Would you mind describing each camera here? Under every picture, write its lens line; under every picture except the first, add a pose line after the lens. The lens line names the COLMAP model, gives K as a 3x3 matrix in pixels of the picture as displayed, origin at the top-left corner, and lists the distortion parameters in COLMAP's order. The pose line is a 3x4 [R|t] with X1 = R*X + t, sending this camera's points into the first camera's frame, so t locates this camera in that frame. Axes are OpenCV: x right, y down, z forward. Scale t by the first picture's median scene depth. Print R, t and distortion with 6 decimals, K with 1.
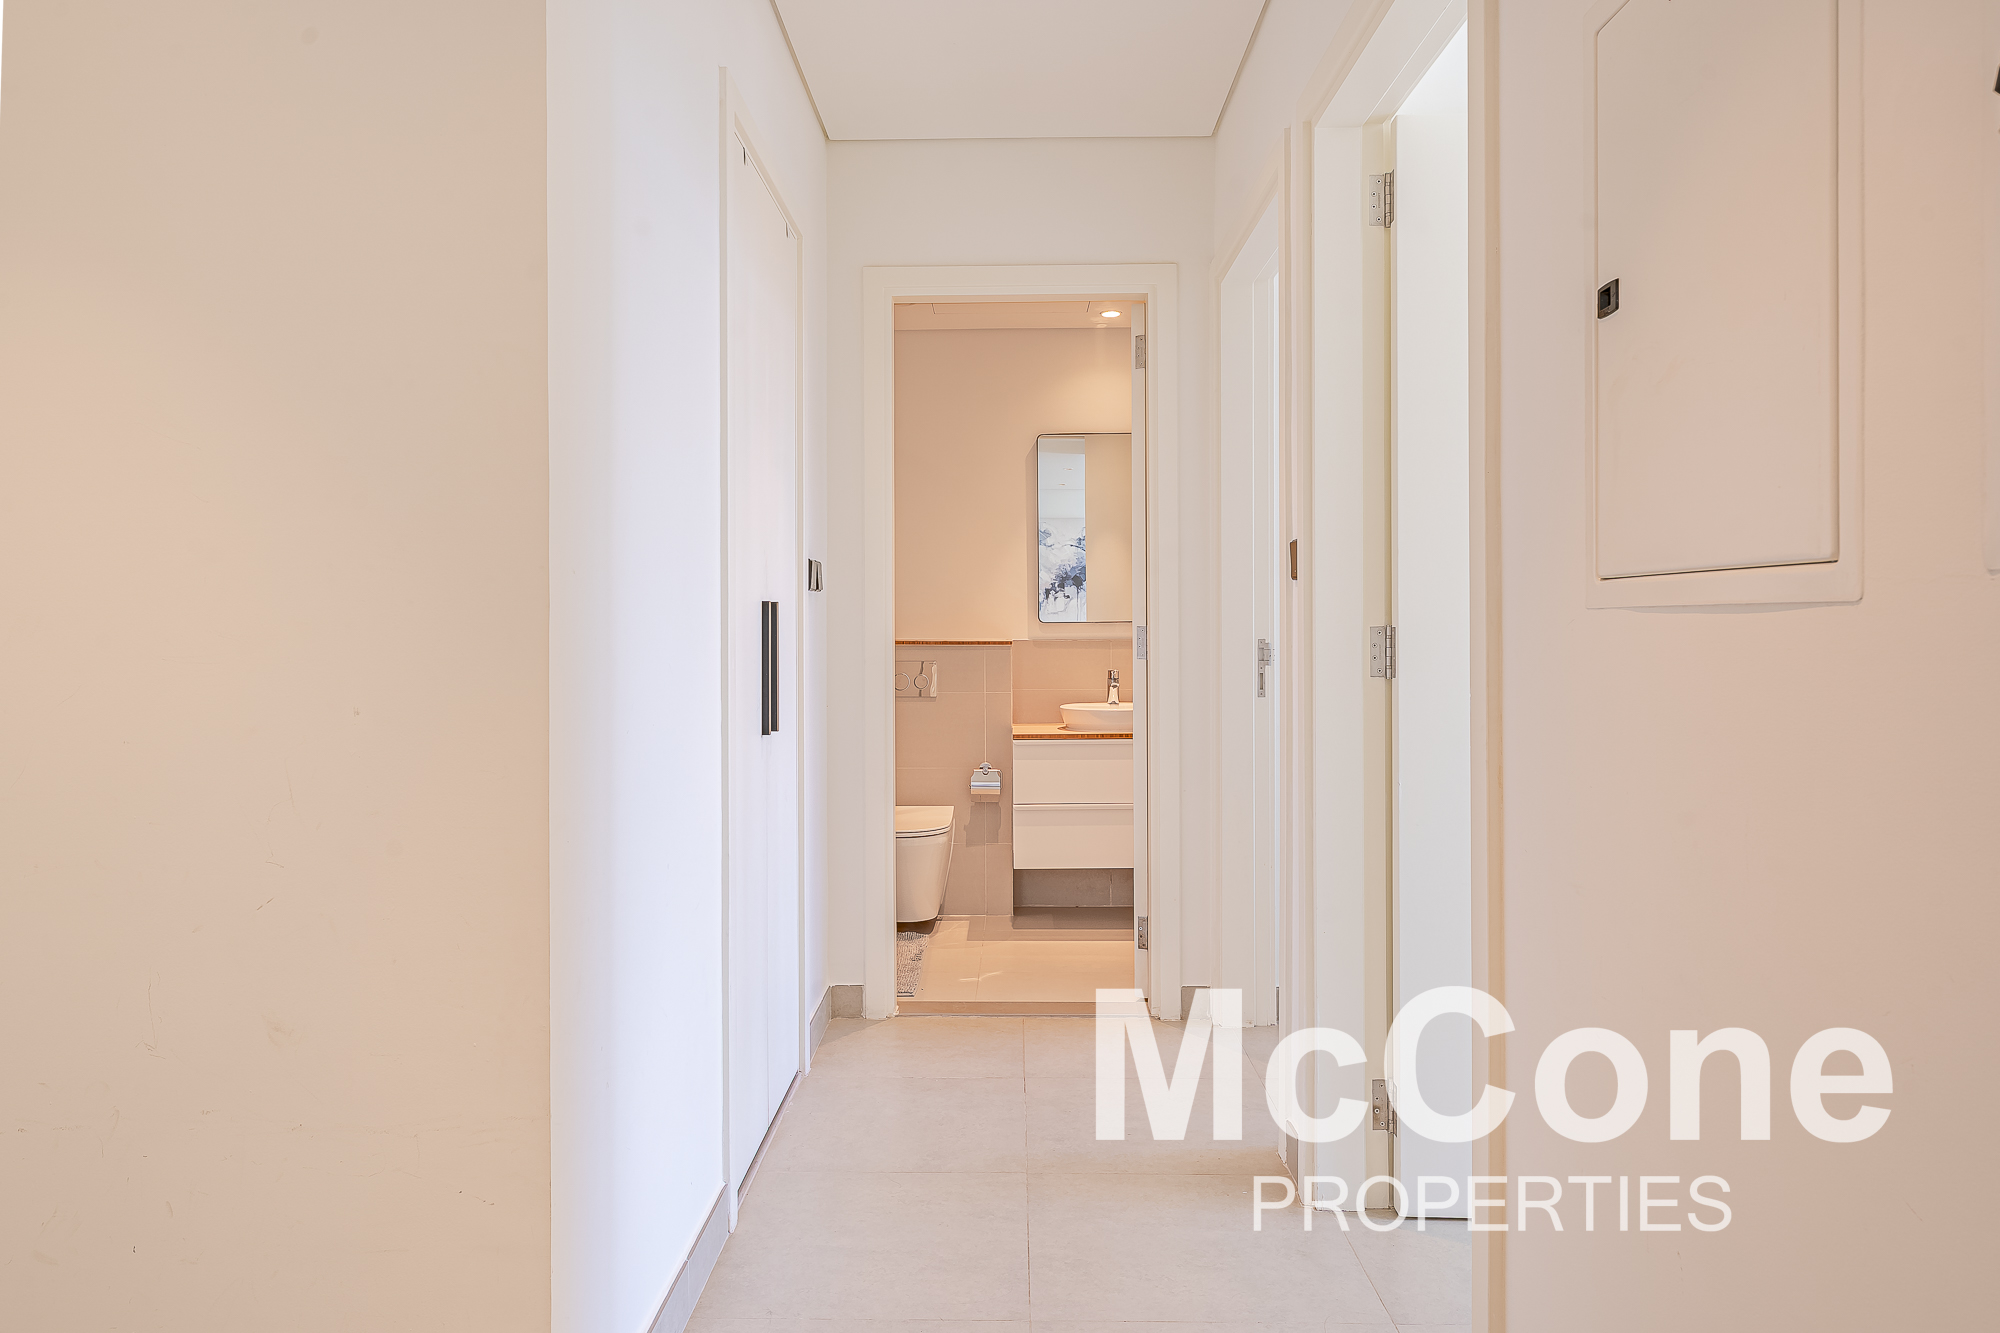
lens RADIAL K [[1382.0, 0, 998.1], [0, 1382.0, 631.1], [0, 0, 1]] dist [0.002347, 0.000327]
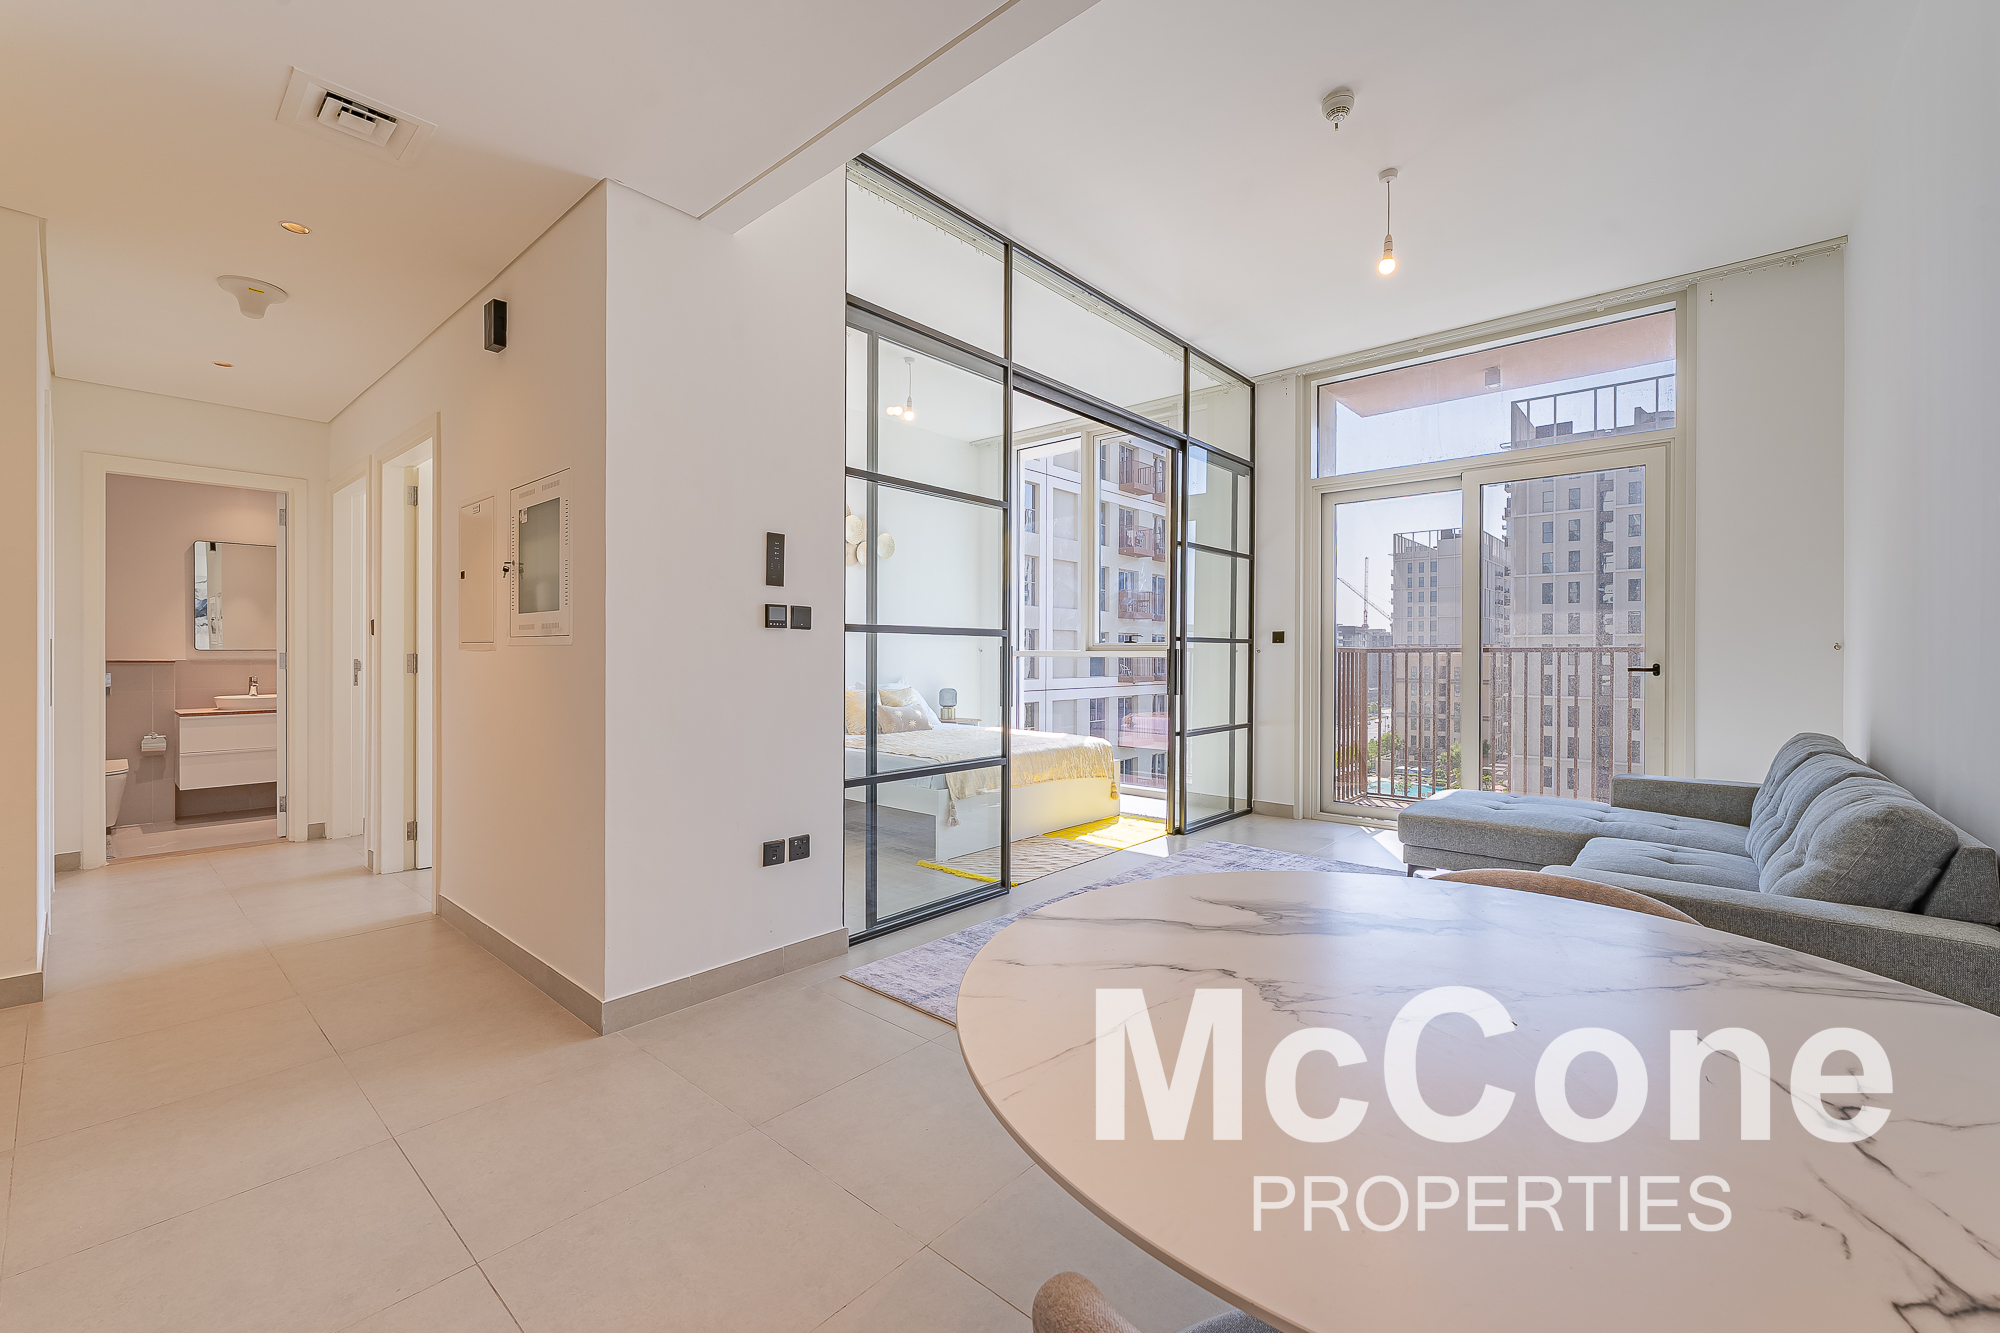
lens RADIAL K [[806.9, 0, 995.4], [0, 806.9, 658.2], [0, 0, 1]] dist [-0.006239, 0.000003]
pose [[0.649783, 0.001957, 0.760117, -0.089584], [-0.002837, 0.999996, -0.000149, 0.000983], [-0.760114, -0.002060, 0.649786, -0.451057]]
